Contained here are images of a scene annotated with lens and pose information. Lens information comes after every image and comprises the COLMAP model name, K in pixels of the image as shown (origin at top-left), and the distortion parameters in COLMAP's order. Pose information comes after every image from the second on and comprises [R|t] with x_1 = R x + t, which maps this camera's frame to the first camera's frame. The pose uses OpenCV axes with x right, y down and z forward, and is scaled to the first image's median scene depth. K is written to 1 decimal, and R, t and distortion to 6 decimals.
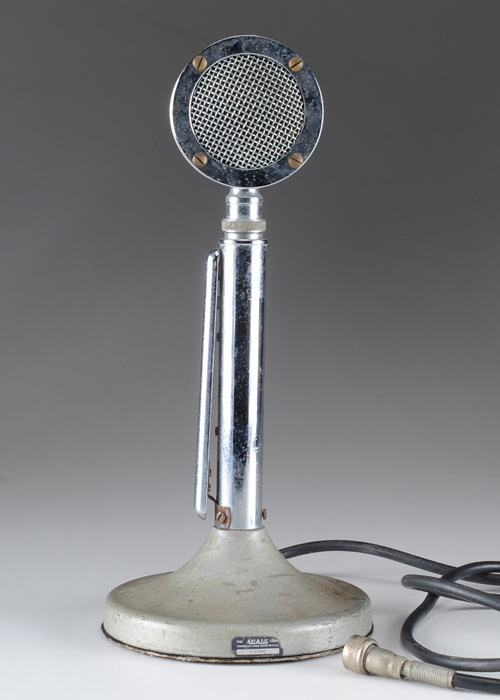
lens RADIAL K [[2082.0, 0, 253.9], [0, 2082.0, 351.4], [0, 0, 1]] dist [-0.065730, 0.000000]
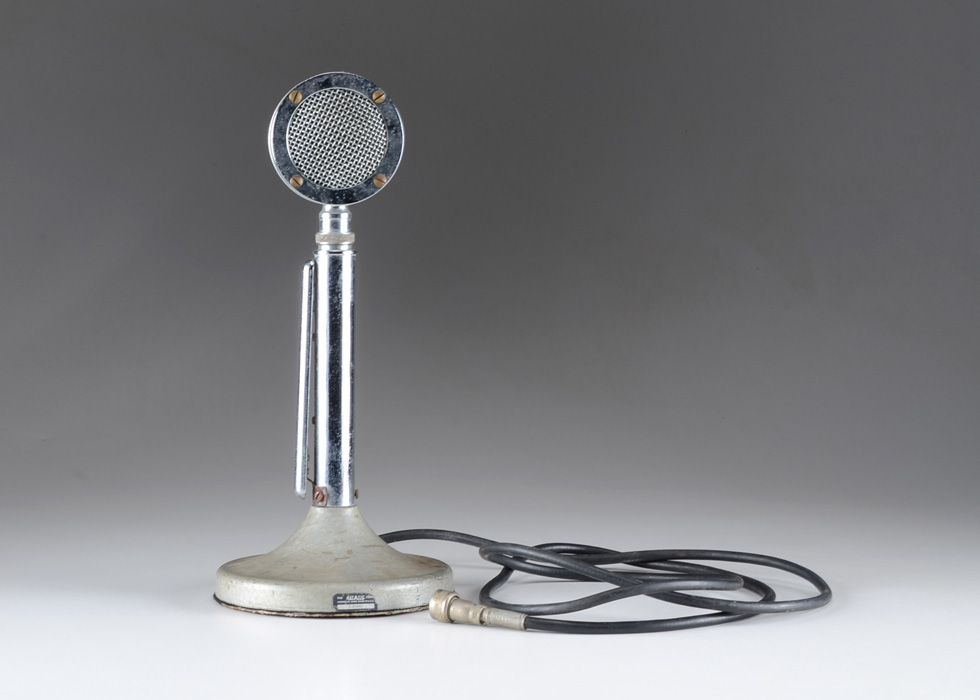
lens RADIAL K [[3177.0, 0, 488.1], [0, 3177.0, 349.3], [0, 0, 1]] dist [-0.388092, 0.000000]
pose [[0.996984, -0.014565, 0.076233, -0.055067], [0.017458, 0.999147, -0.037421, 0.067040], [-0.075623, 0.038639, 0.996388, -0.736845]]
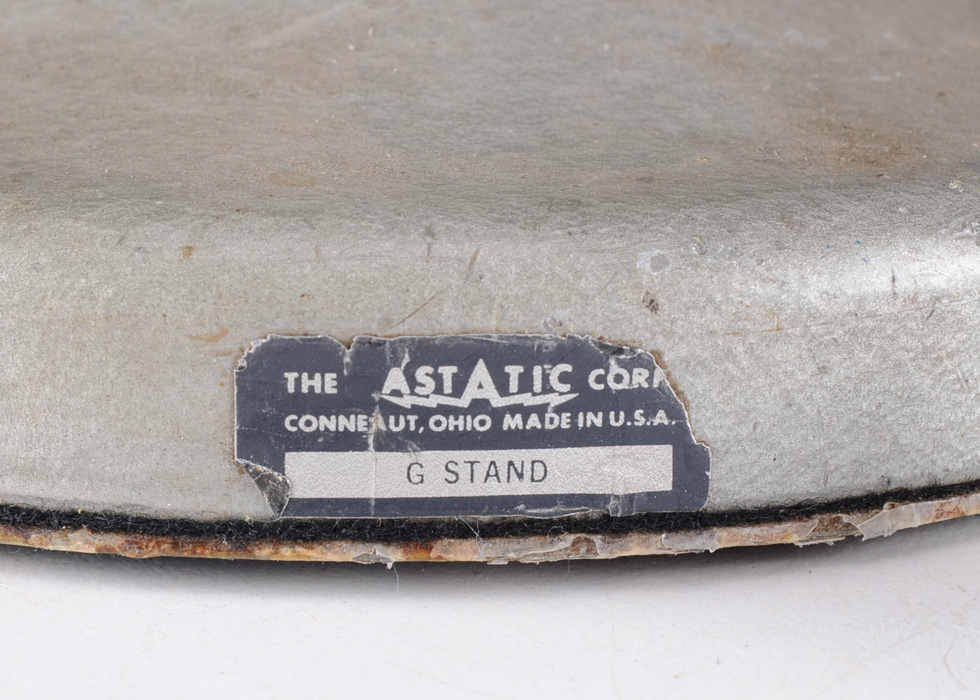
lens RADIAL K [[2597.8, 0, 489.6], [0, 2597.8, 349.2], [0, 0, 1]] dist [0.105501, 0.000000]
pose [[0.997782, 0.020559, -0.063314, 0.010789], [-0.008125, 0.981615, 0.190701, 0.108528], [0.066071, -0.189763, 0.979604, 0.842157]]
